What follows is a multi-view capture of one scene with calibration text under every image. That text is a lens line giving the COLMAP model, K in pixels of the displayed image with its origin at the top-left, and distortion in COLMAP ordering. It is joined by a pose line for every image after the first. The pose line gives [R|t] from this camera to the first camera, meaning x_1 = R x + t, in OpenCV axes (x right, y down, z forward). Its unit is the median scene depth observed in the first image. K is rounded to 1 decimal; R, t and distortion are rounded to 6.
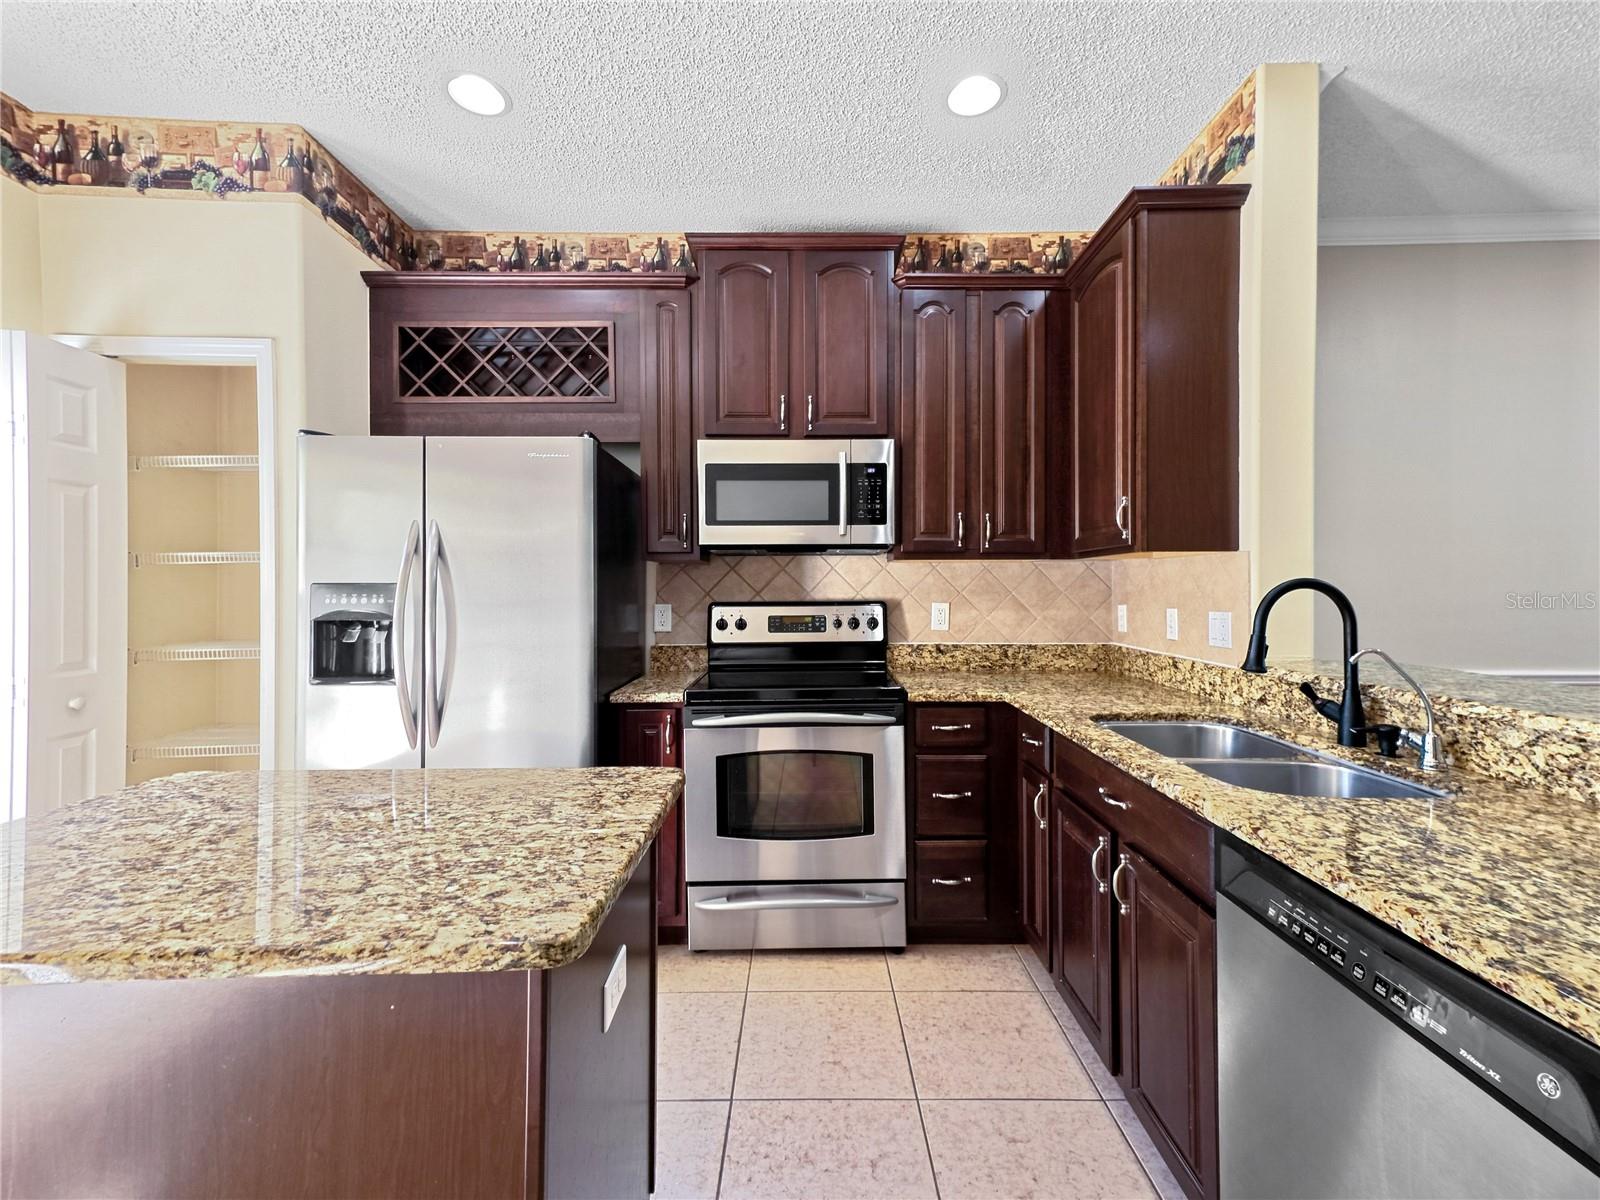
lens RADIAL K [[702.8, 0, 800.0], [0, 702.8, 600.0], [0, 0, 1]] dist [0.030521, 0.000133]
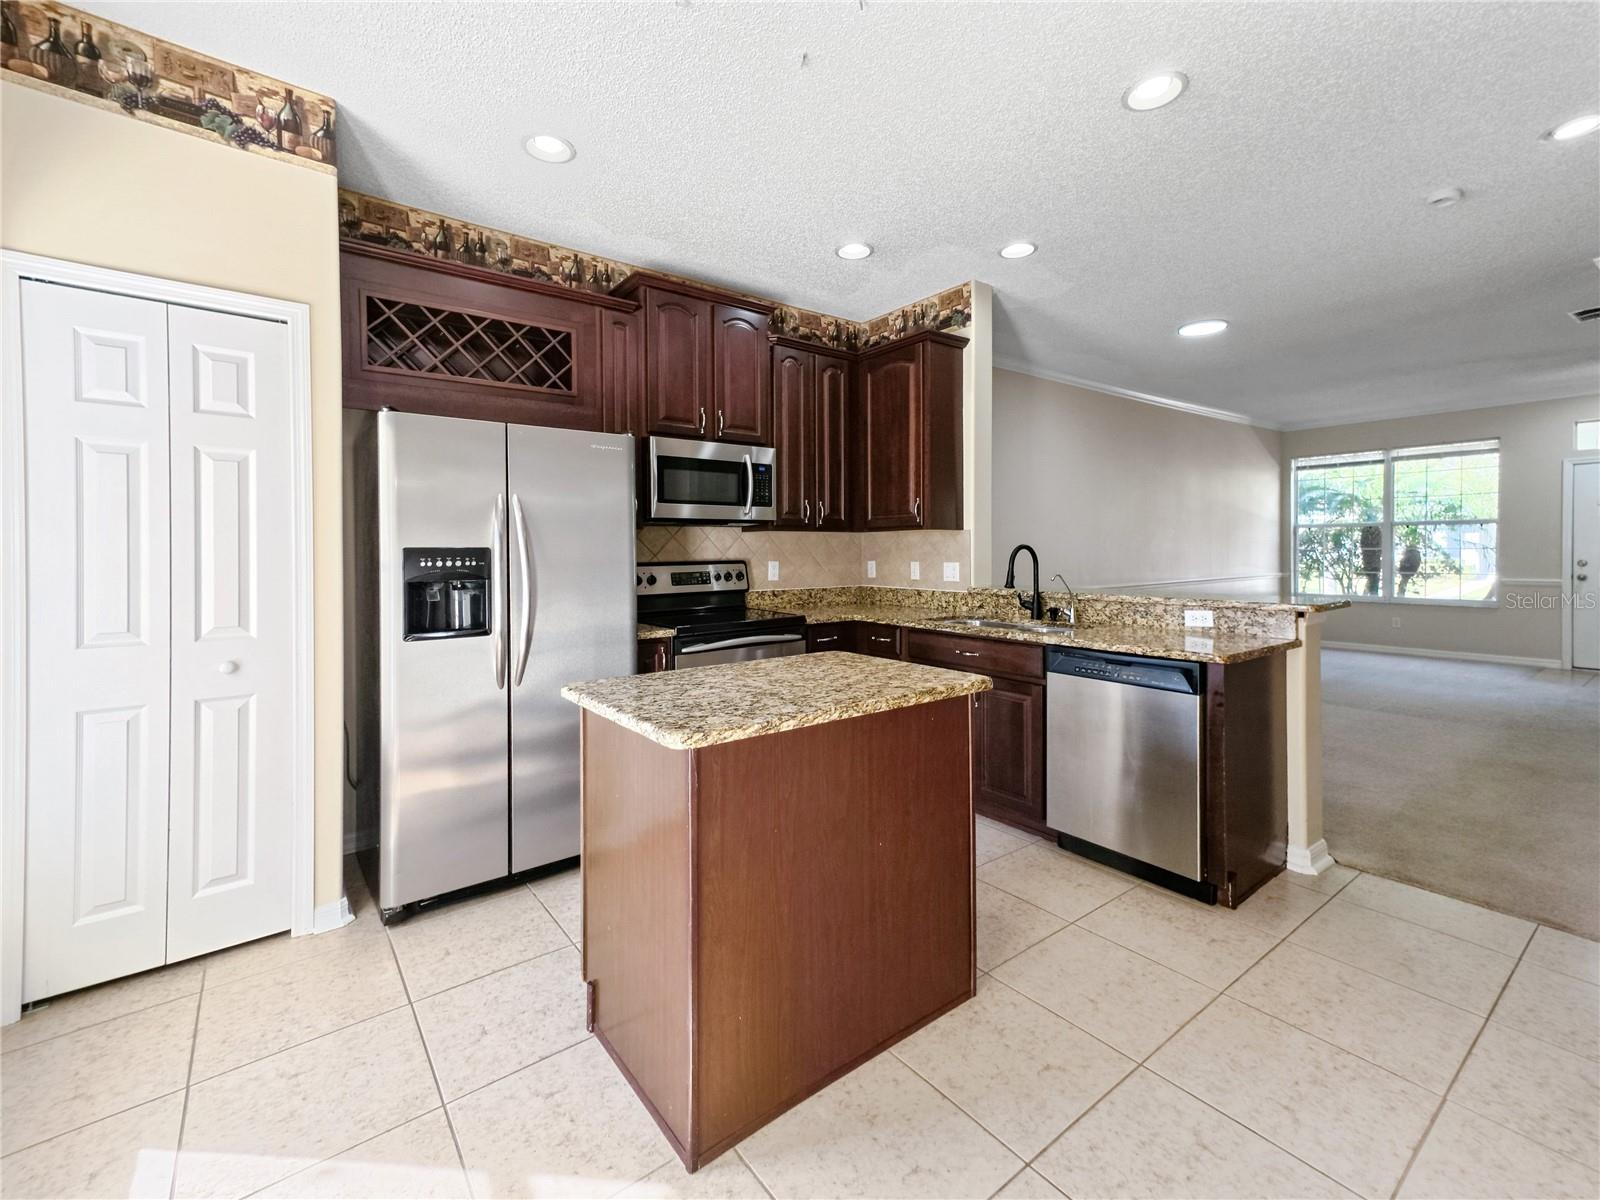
lens RADIAL K [[702.4, 0, 799.2], [0, 702.4, 580.4], [0, 0, 1]] dist [0.031623, 0.000399]
pose [[0.799883, -0.030079, 0.599401, -0.701558], [0.017278, 0.999483, 0.027098, 0.005902], [-0.599907, -0.011319, 0.799990, -0.193308]]
